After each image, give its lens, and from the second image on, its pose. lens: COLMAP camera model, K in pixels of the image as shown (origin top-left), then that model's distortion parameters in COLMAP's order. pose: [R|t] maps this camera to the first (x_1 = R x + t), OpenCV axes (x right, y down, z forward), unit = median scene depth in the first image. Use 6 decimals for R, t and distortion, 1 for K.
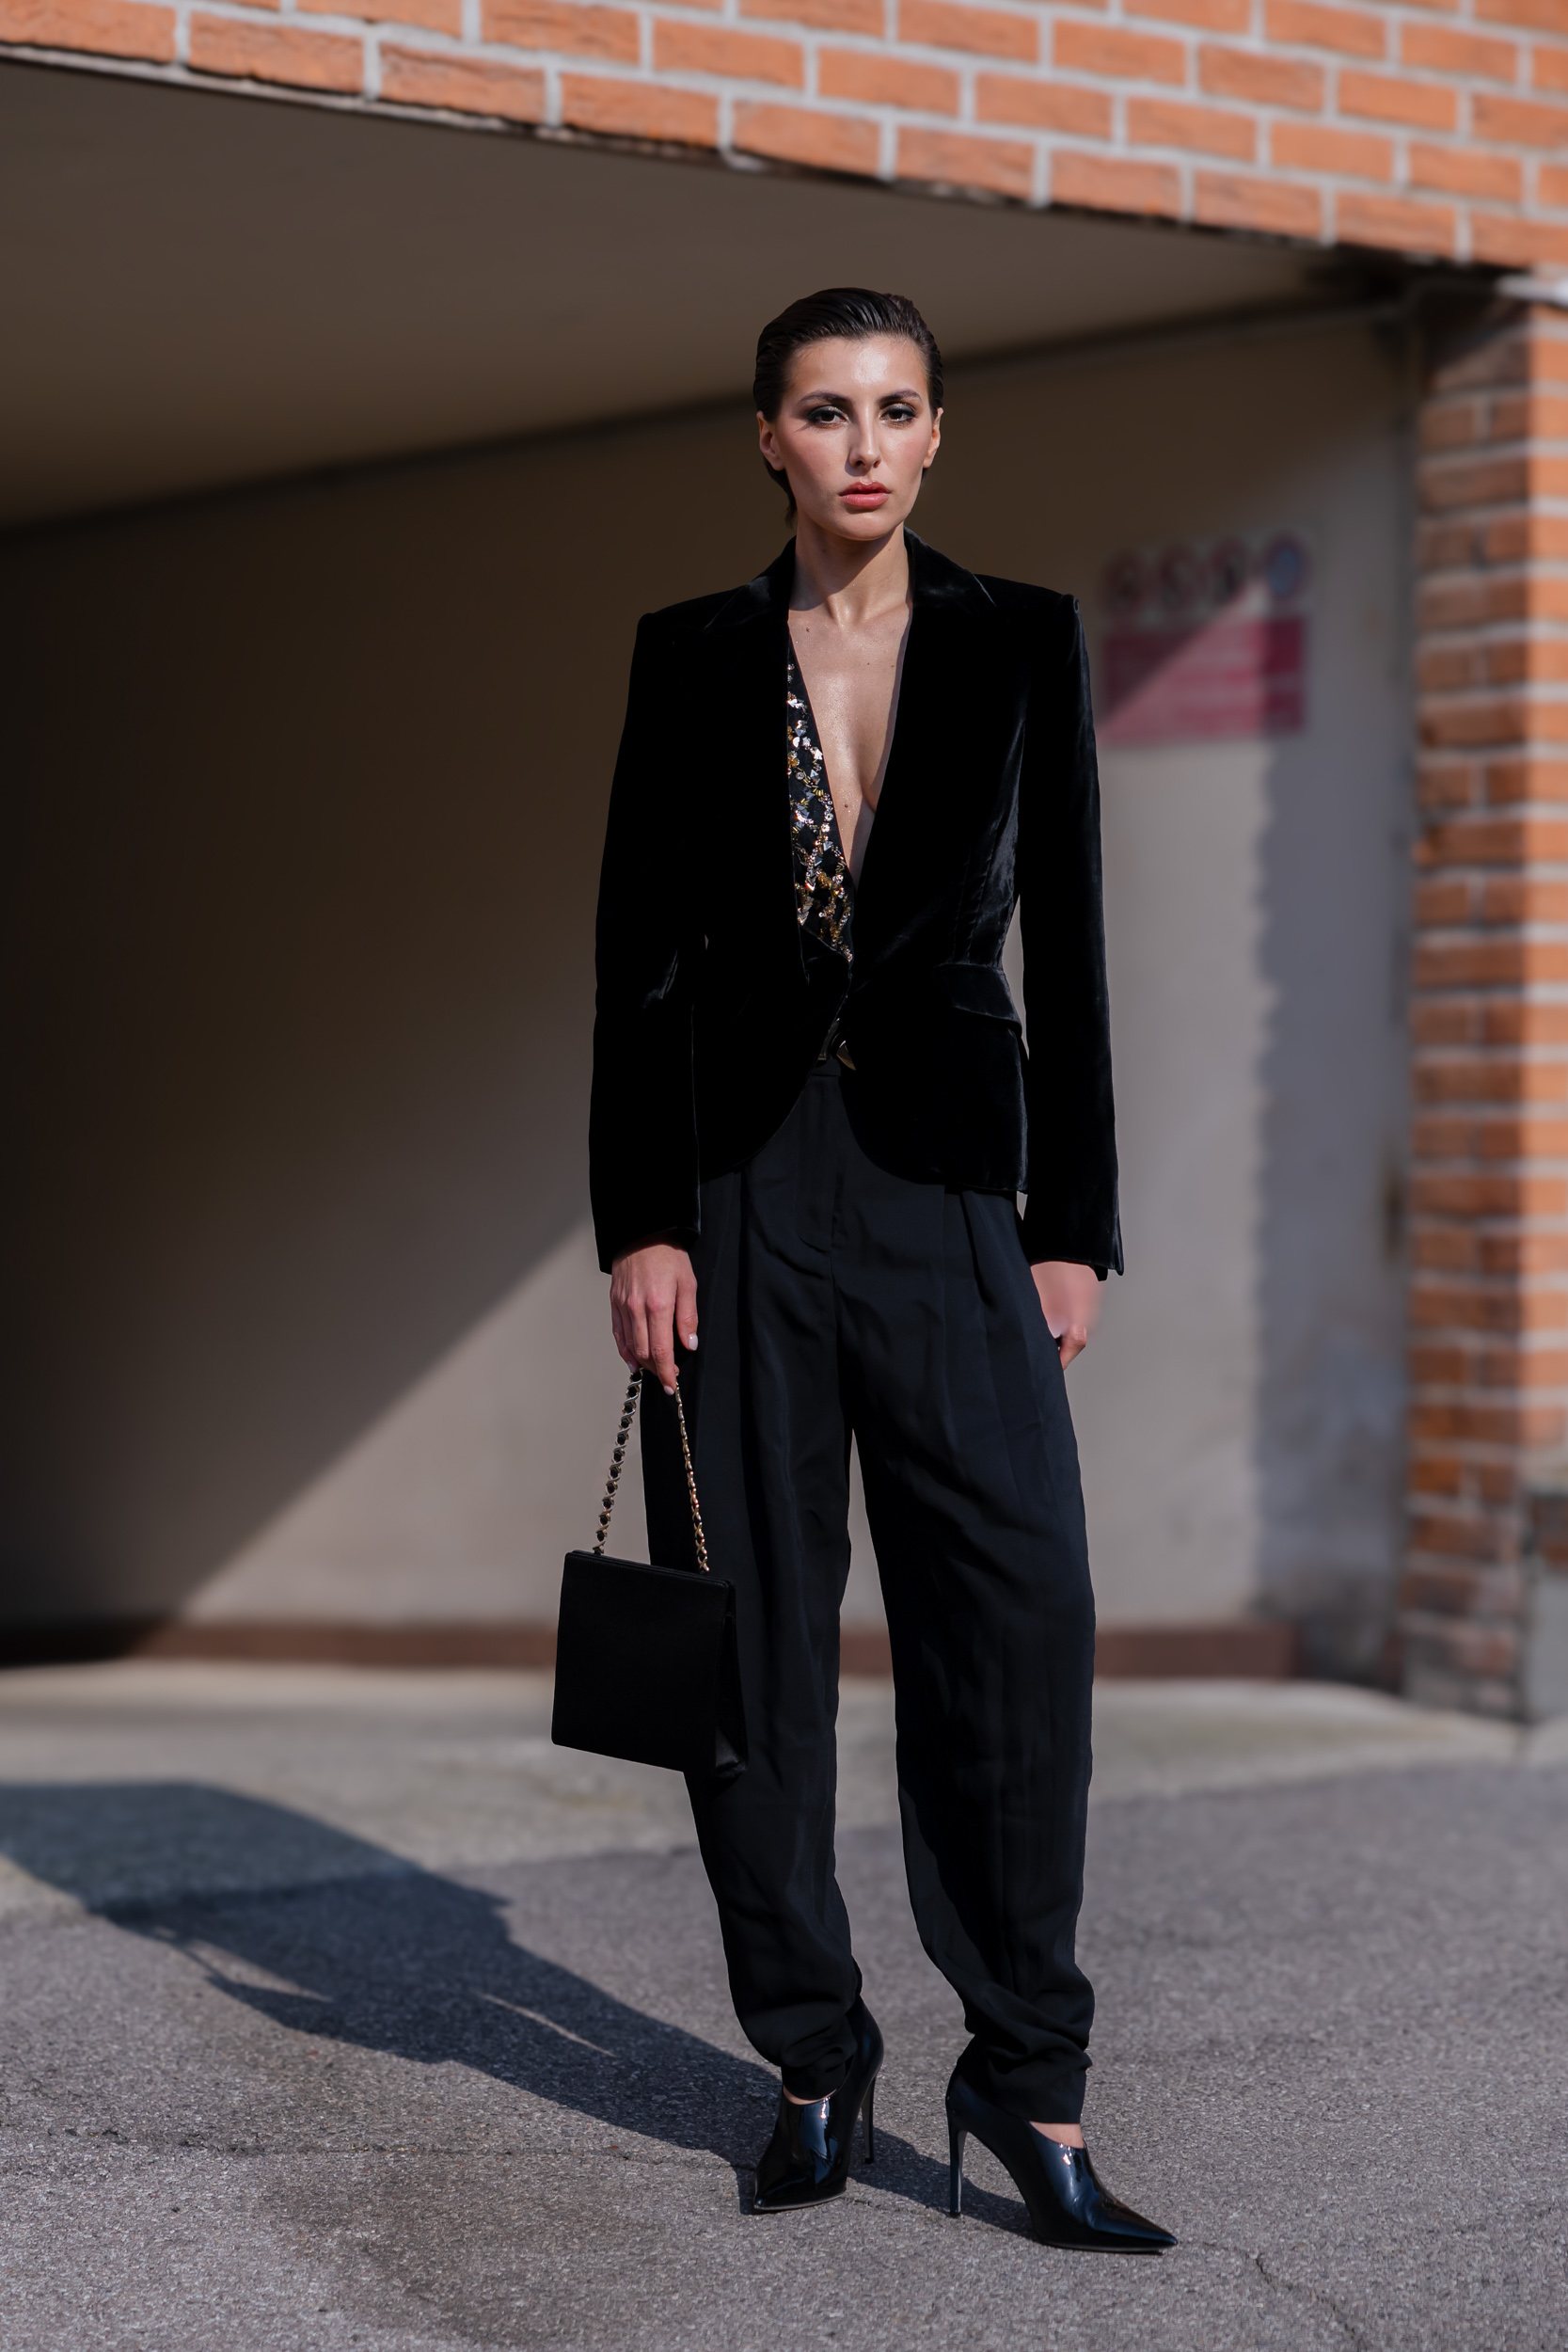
lens RADIAL K [[4777.4, 0, 745.0], [0, 4777.4, 1179.4], [0, 0, 1]] dist [0.010142, 0.191726]
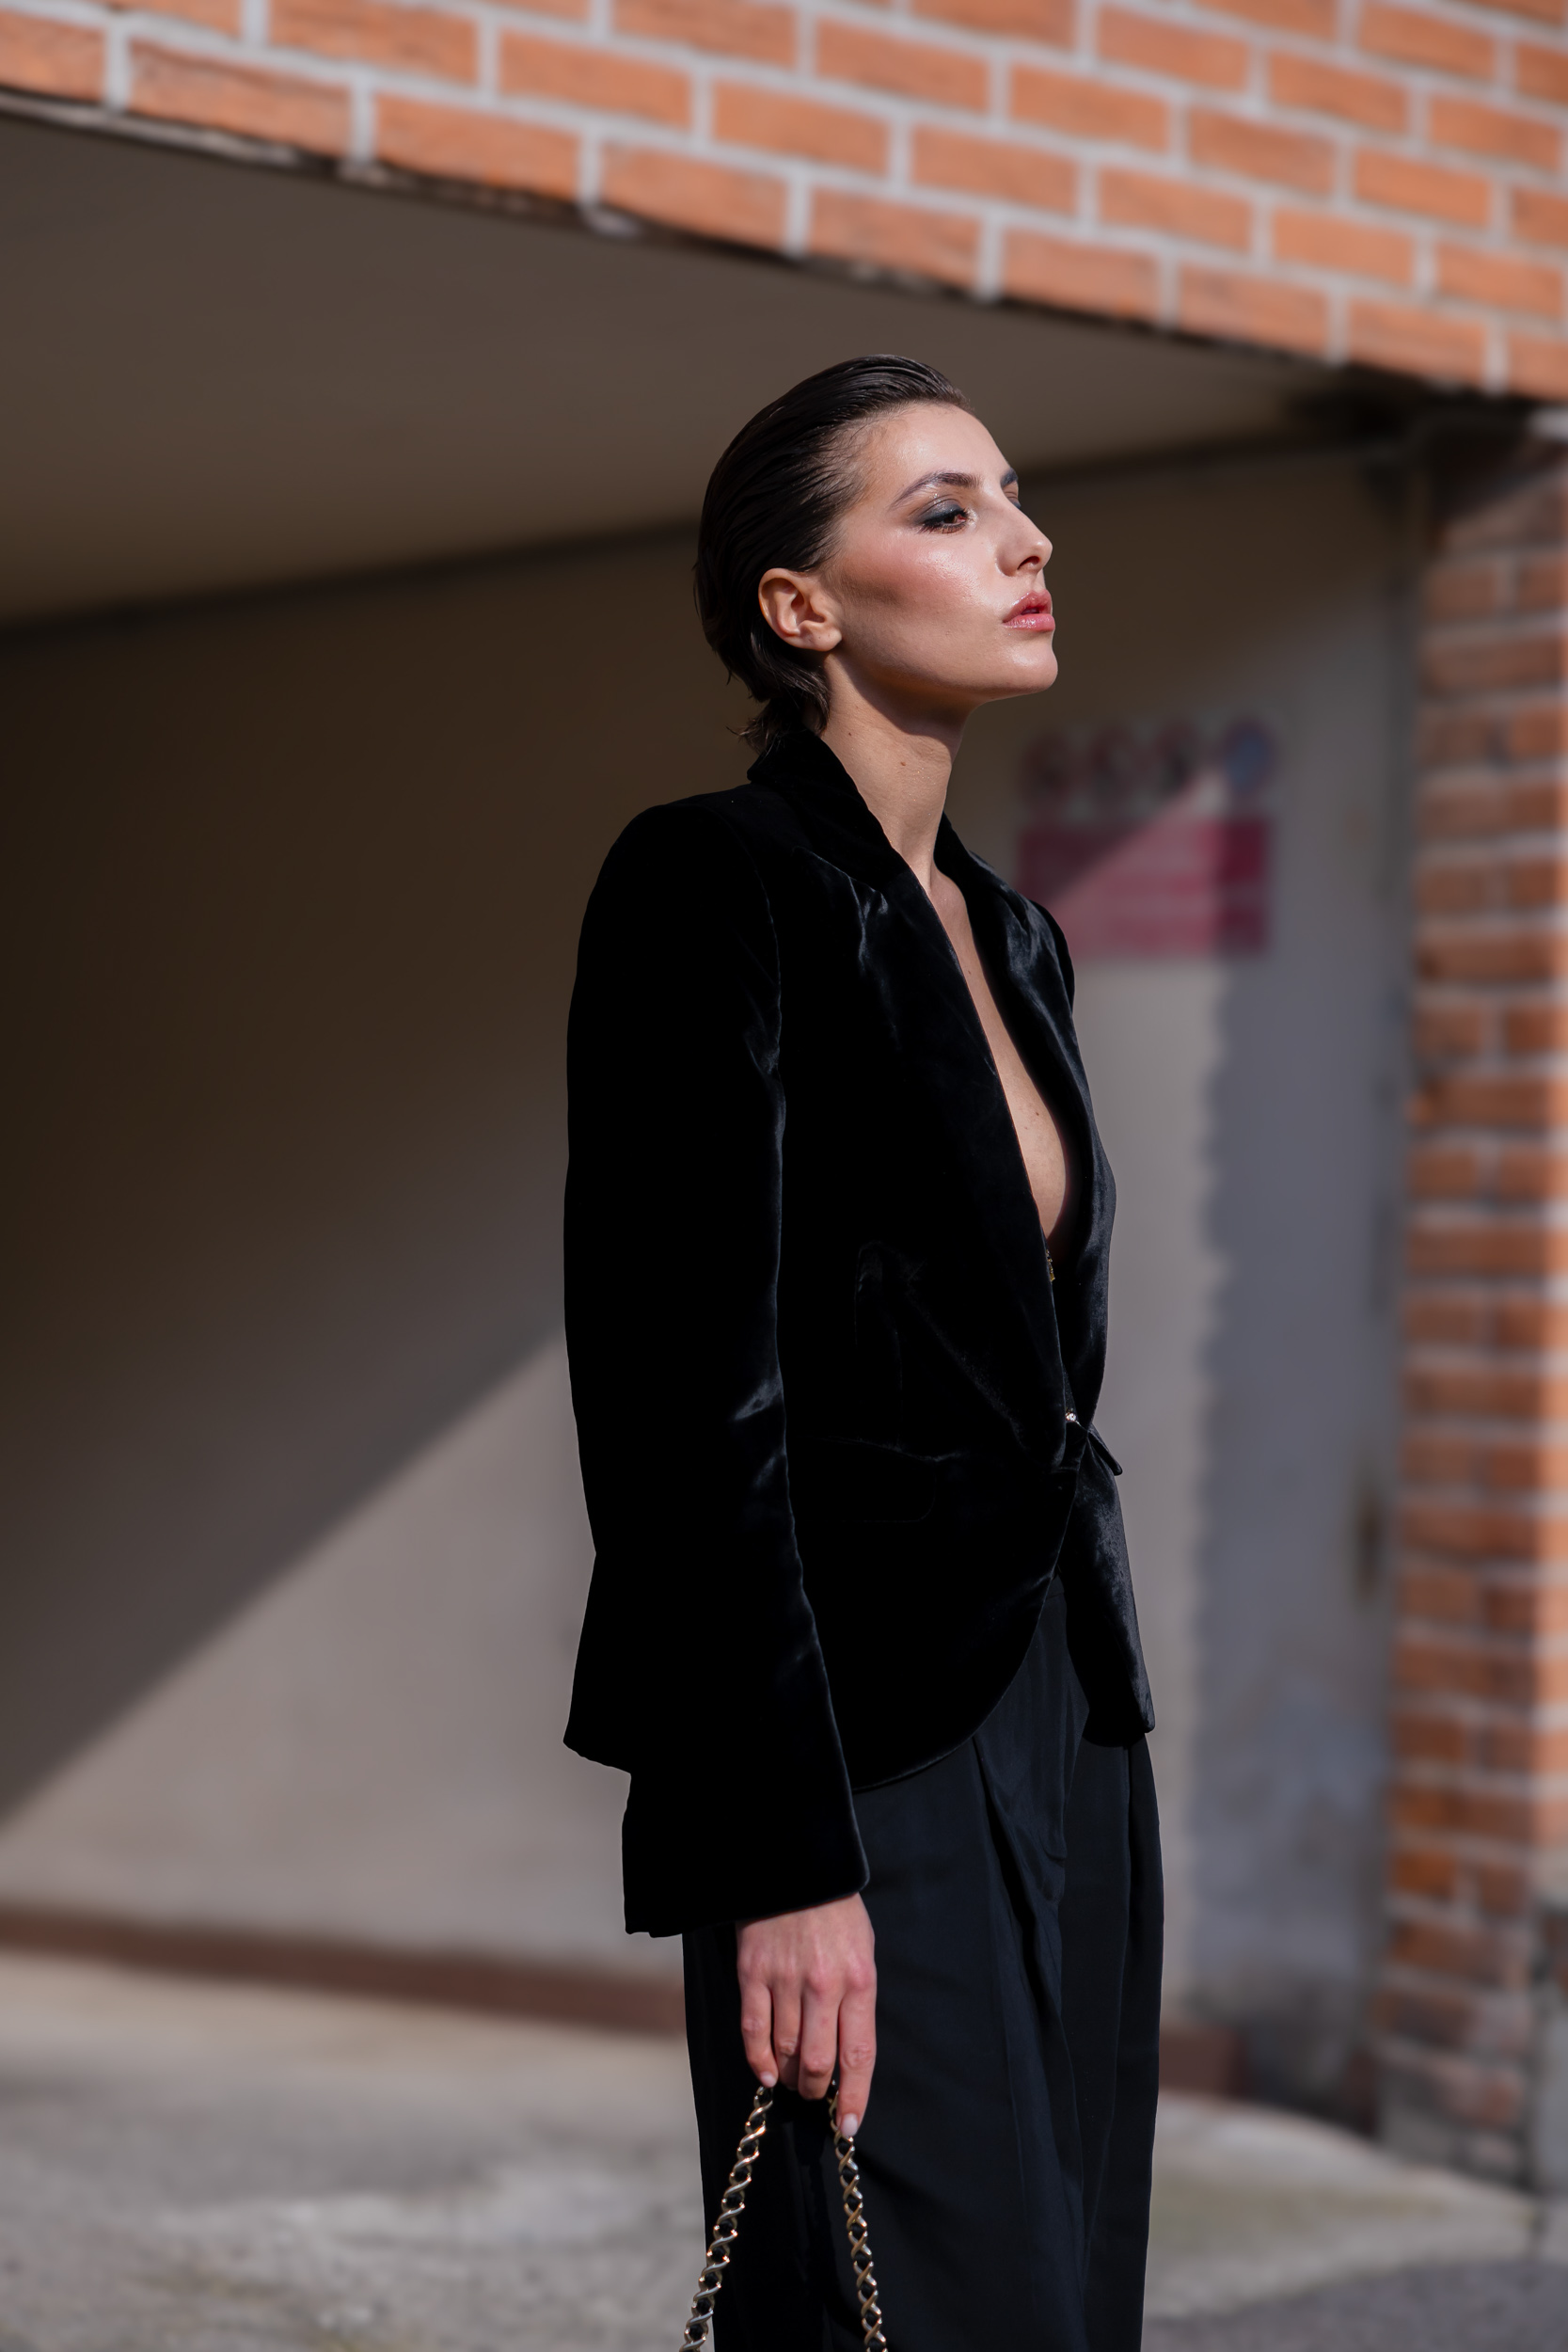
lens RADIAL K [[4451.5, 0, 784.0], [0, 4451.5, 1176.0], [0, 0, 1]] dist [0.020606, 0.084465]
pose [[0.998657, 0.021376, 0.047199, -0.002800], [-0.020224, 0.999489, -0.024748, -0.036651], [-0.047704, 0.023760, 0.998579, 0.247601]]
